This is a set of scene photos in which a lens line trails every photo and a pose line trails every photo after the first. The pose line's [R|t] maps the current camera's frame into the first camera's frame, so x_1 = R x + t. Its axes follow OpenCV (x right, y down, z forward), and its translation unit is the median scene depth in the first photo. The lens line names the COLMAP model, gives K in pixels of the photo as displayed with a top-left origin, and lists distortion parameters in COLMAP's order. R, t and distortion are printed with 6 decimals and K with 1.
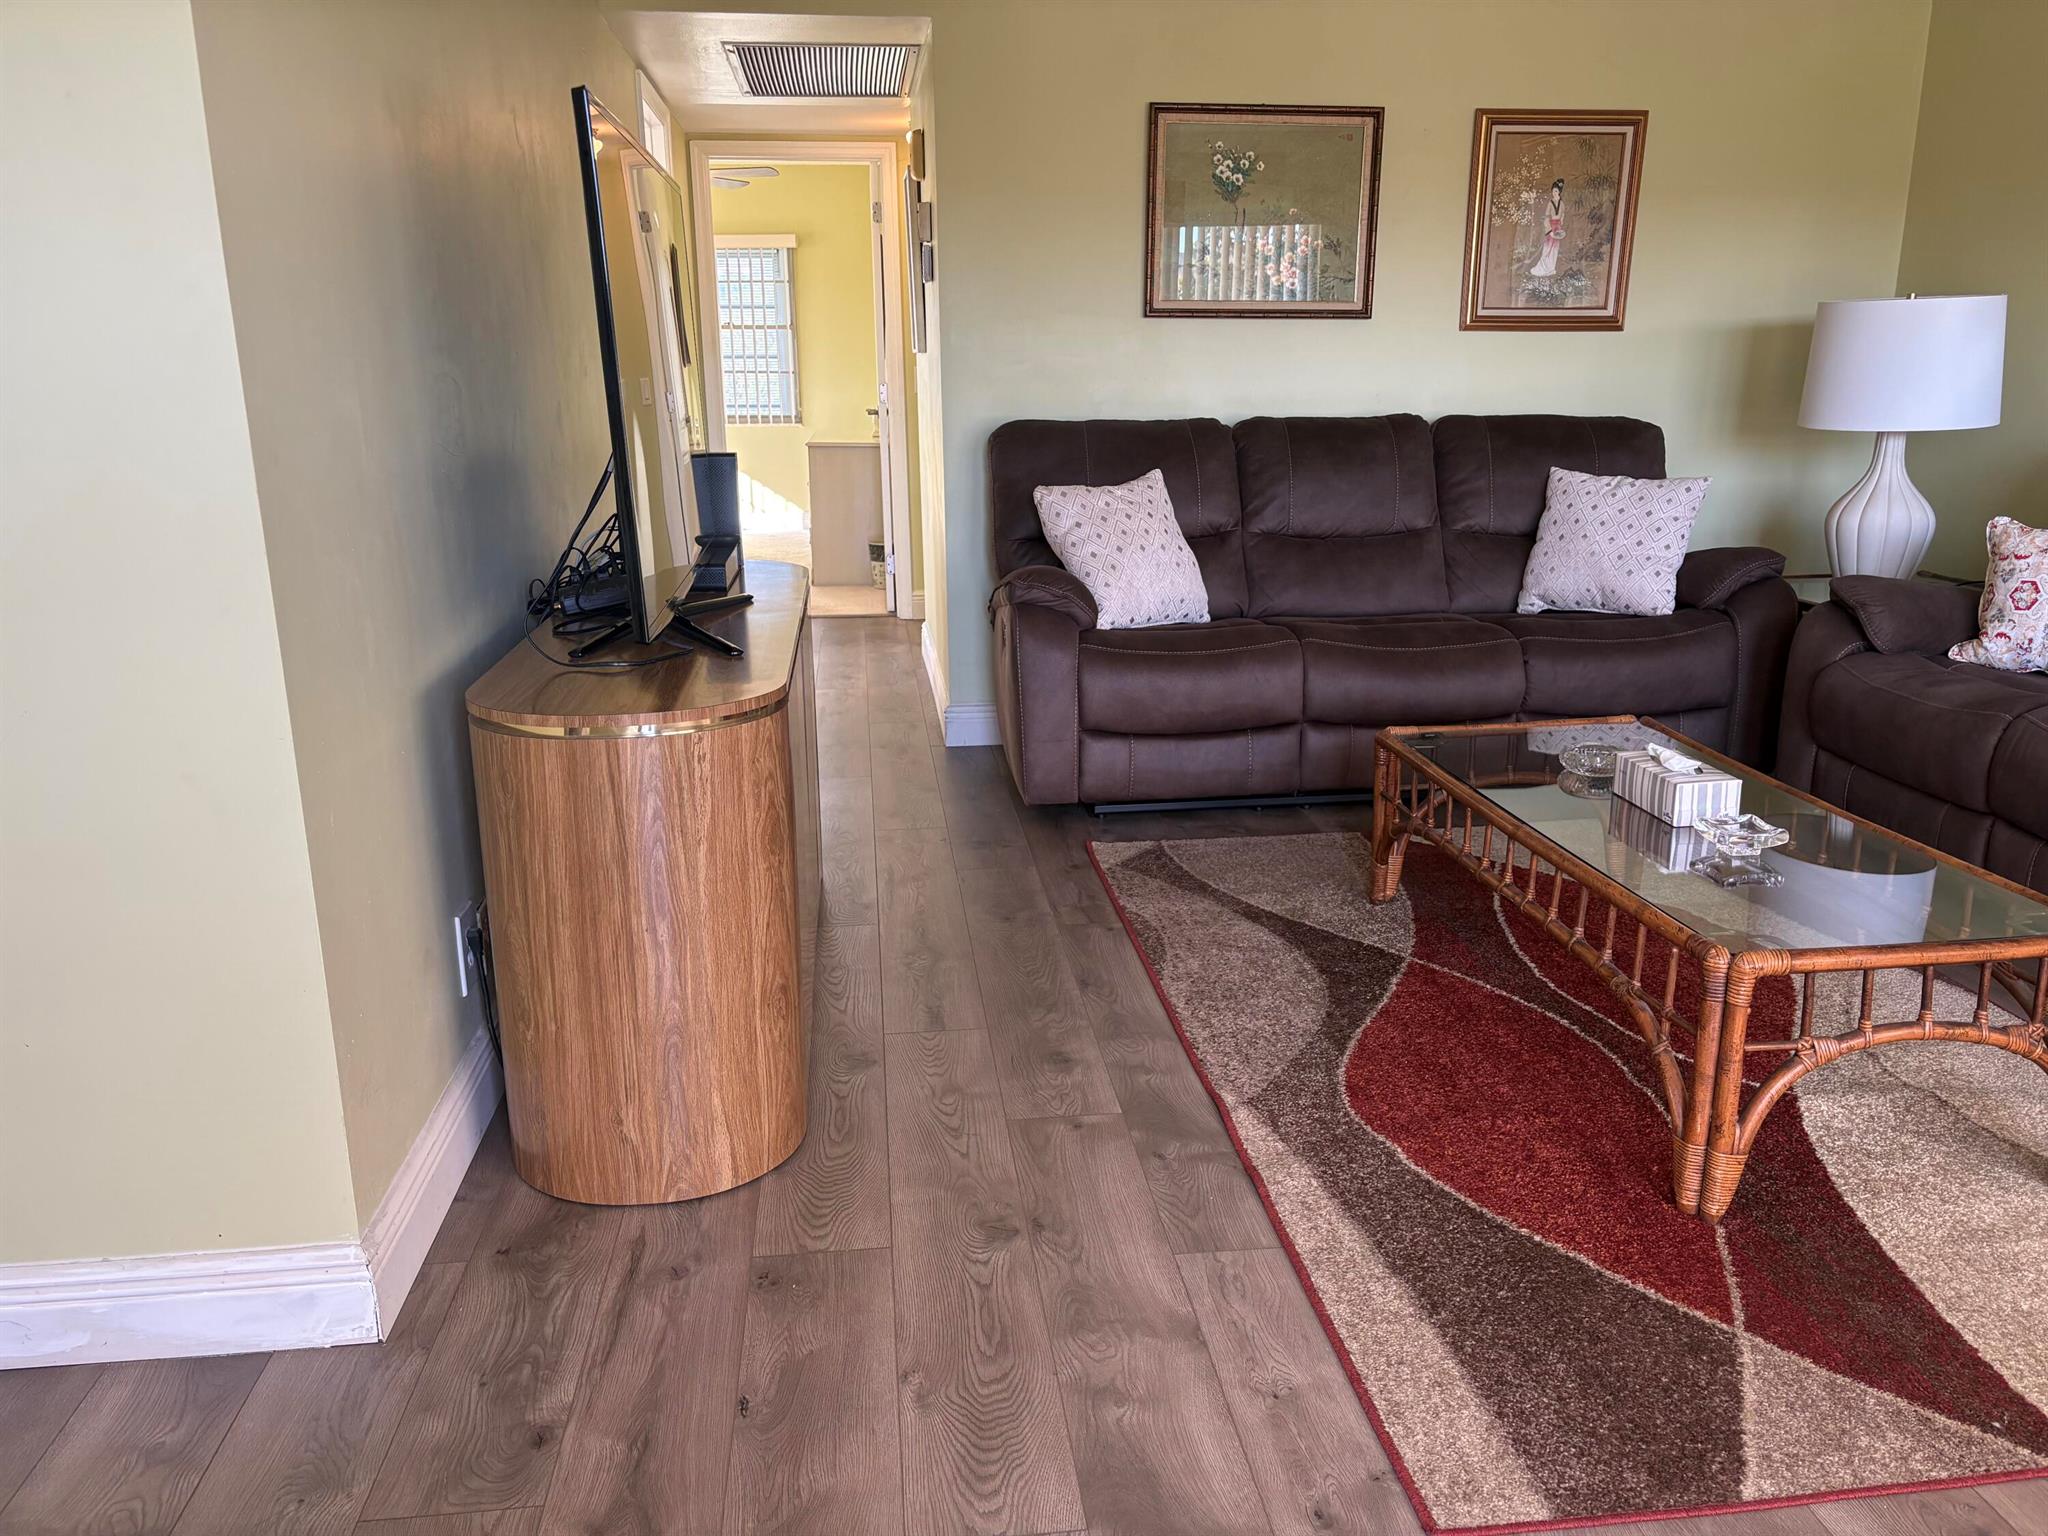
lens RADIAL K [[1552.1, 0, 1038.0], [0, 1552.1, 761.4], [0, 0, 1]] dist [0.049322, -0.057556]
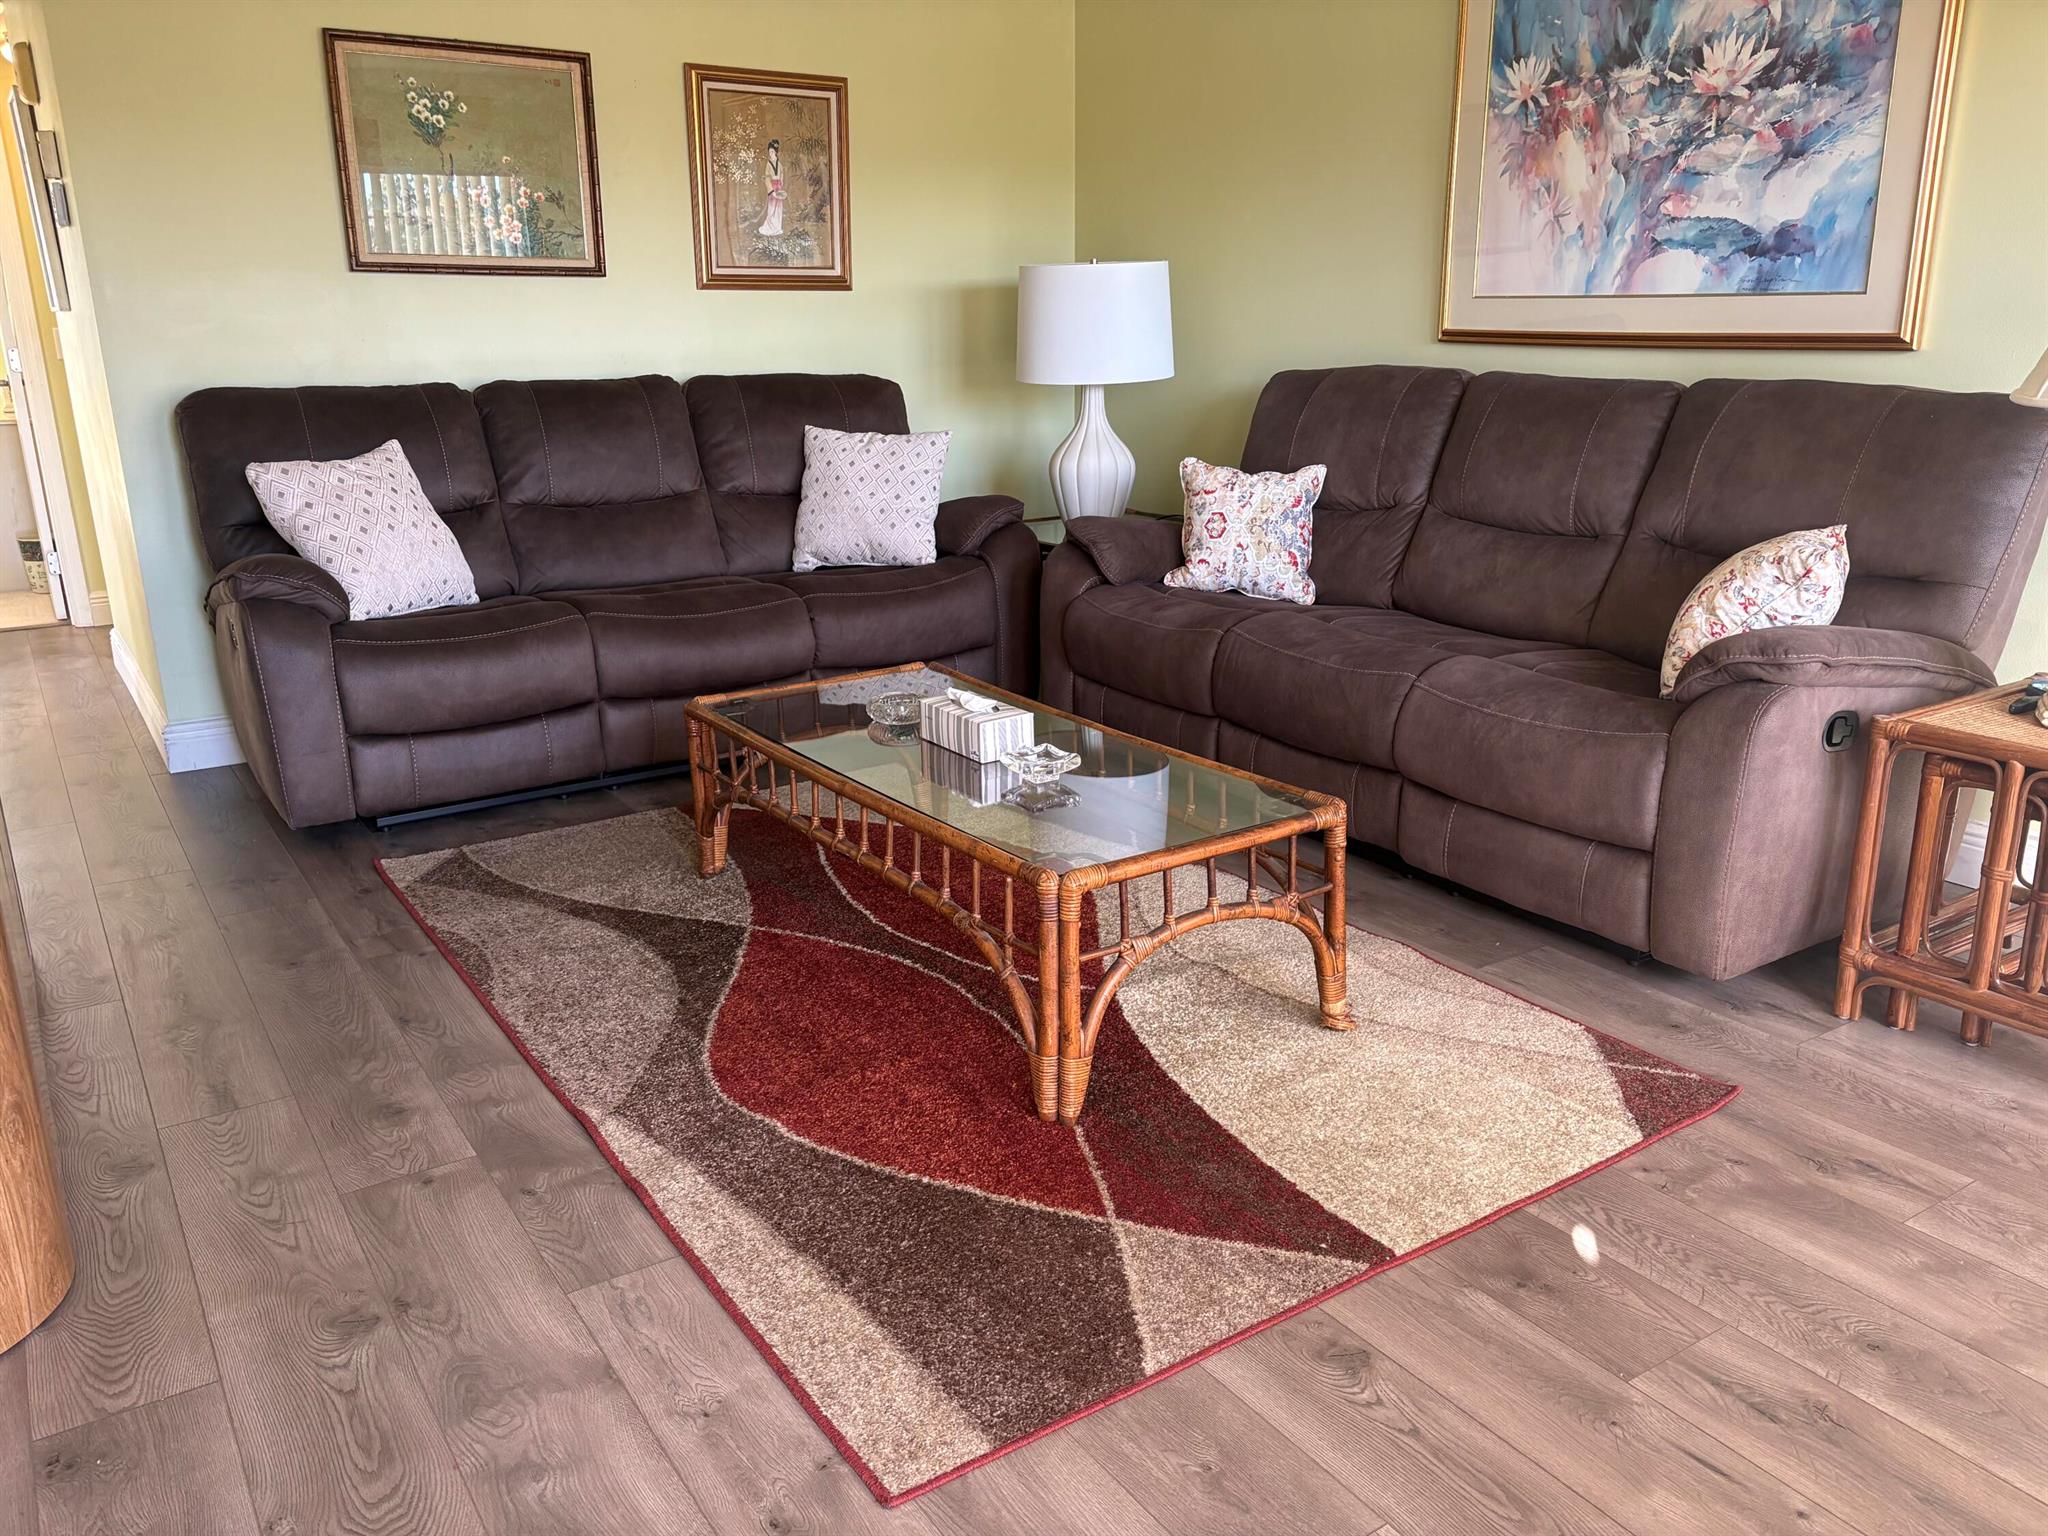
lens RADIAL K [[1552.1, 0, 1023.4], [0, 1552.1, 762.9], [0, 0, 1]] dist [0.049322, -0.057556]
pose [[0.891490, -0.126748, 0.434948, -0.022985], [0.115893, 0.991925, 0.051517, -0.008210], [-0.437966, 0.004480, 0.898981, 0.033638]]
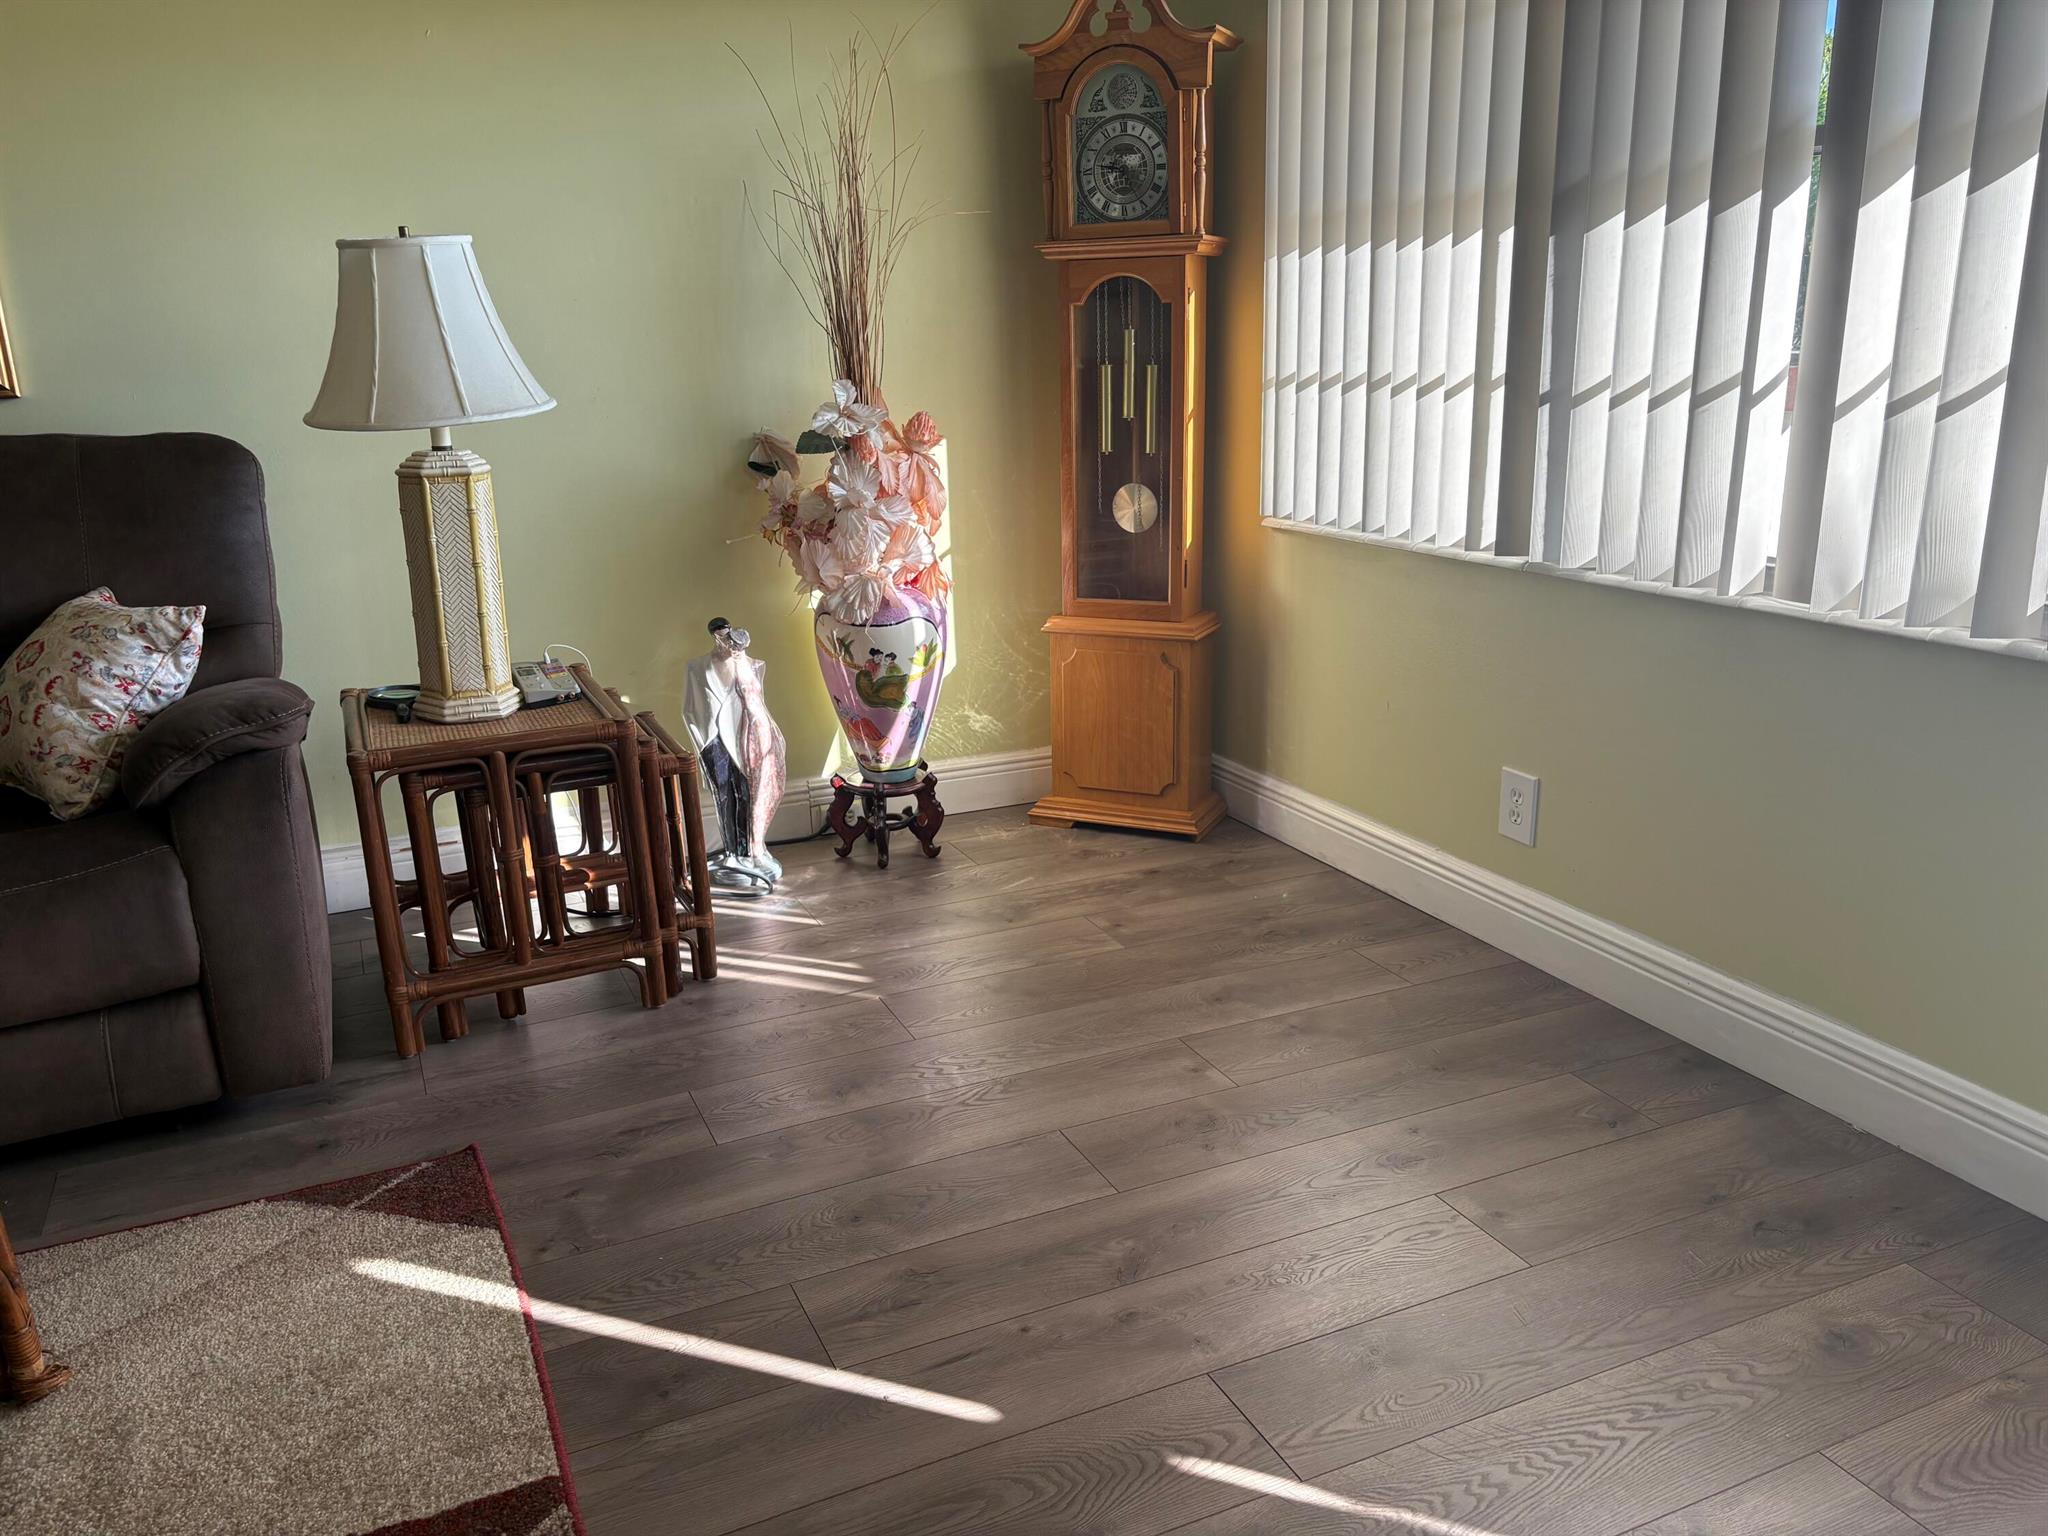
lens RADIAL K [[1552.1, 0, 1026.7], [0, 1552.1, 766.0], [0, 0, 1]] dist [0.049322, -0.057556]
pose [[-0.307650, -0.242016, 0.920206, -0.102945], [0.267716, 0.906025, 0.327791, -0.098933], [-0.913061, 0.347199, -0.213947, 0.420065]]
